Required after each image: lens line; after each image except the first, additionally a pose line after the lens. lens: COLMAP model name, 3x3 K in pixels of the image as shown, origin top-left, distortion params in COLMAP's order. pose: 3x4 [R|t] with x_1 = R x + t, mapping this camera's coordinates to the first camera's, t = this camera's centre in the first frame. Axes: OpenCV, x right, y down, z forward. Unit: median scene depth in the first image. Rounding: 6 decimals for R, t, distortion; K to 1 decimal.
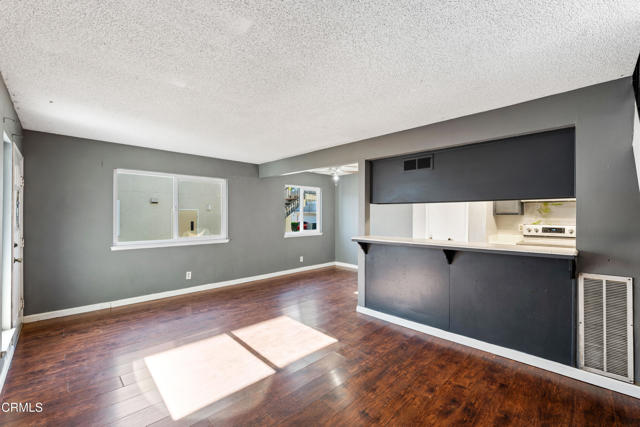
lens RADIAL K [[273.4, 0, 320.7], [0, 273.4, 212.9], [0, 0, 1]] dist [-0.012844, -0.000364]
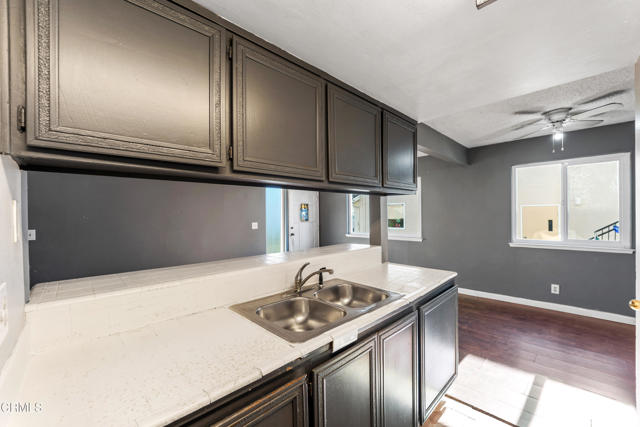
lens RADIAL K [[261.8, 0, 320.0], [0, 261.8, 213.5], [0, 0, 1]] dist [-0.014170, 0.000570]
pose [[-0.001241, -0.001503, -0.999998, 0.944455], [0.019726, 0.999804, -0.001527, 0.000754], [0.999805, -0.019728, -0.001211, 0.999511]]
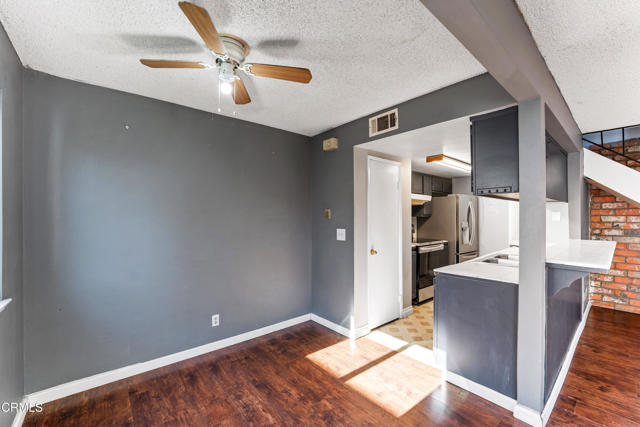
lens RADIAL K [[265.9, 0, 320.5], [0, 265.9, 214.8], [0, 0, 1]] dist [-0.016243, 0.000635]
pose [[0.069819, 0.002991, 0.997555, -0.370390], [-0.003932, 0.999989, -0.002723, 0.008466], [-0.997552, -0.003733, 0.069830, 1.540617]]
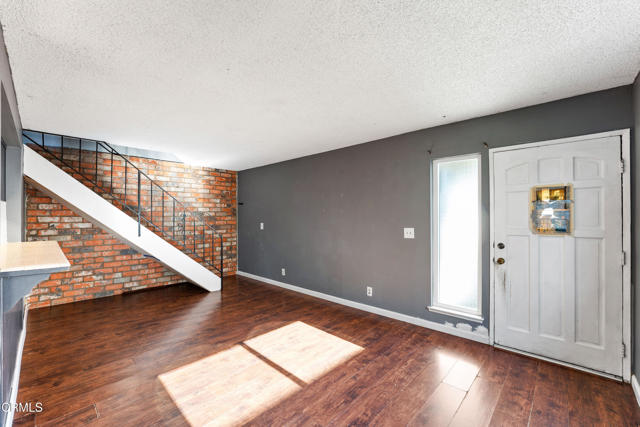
lens RADIAL K [[265.9, 0, 320.5], [0, 265.9, 214.8], [0, 0, 1]] dist [-0.016243, 0.000635]
pose [[-0.999224, -0.001178, -0.039374, -0.331339], [-0.000717, 0.999931, -0.011721, 0.009950], [0.039385, -0.011683, -0.999156, 1.581829]]
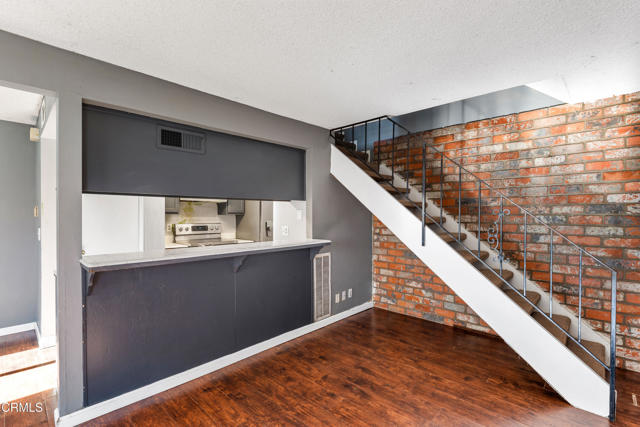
lens RADIAL K [[301.9, 0, 320.0], [0, 301.9, 213.5], [0, 0, 1]] dist [-0.001582, -0.000124]
pose [[-0.028127, 0.000407, 0.999604, -0.422124], [-0.007062, 0.999975, -0.000606, 0.003265], [-0.999579, -0.007076, -0.028123, 0.678509]]
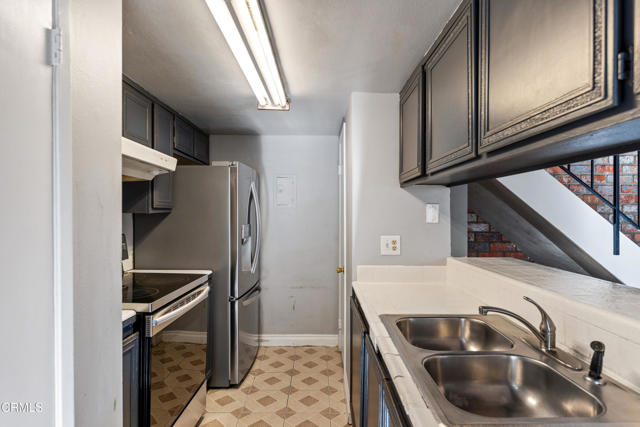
lens RADIAL K [[352.5, 0, 320.0], [0, 352.5, 213.5], [0, 0, 1]] dist [0.001237, 0.000198]
pose [[-0.707968, -0.007547, 0.706204, 0.354400], [-0.010262, 0.999947, 0.000398, 0.009238], [-0.706170, -0.006965, -0.708008, 1.355085]]
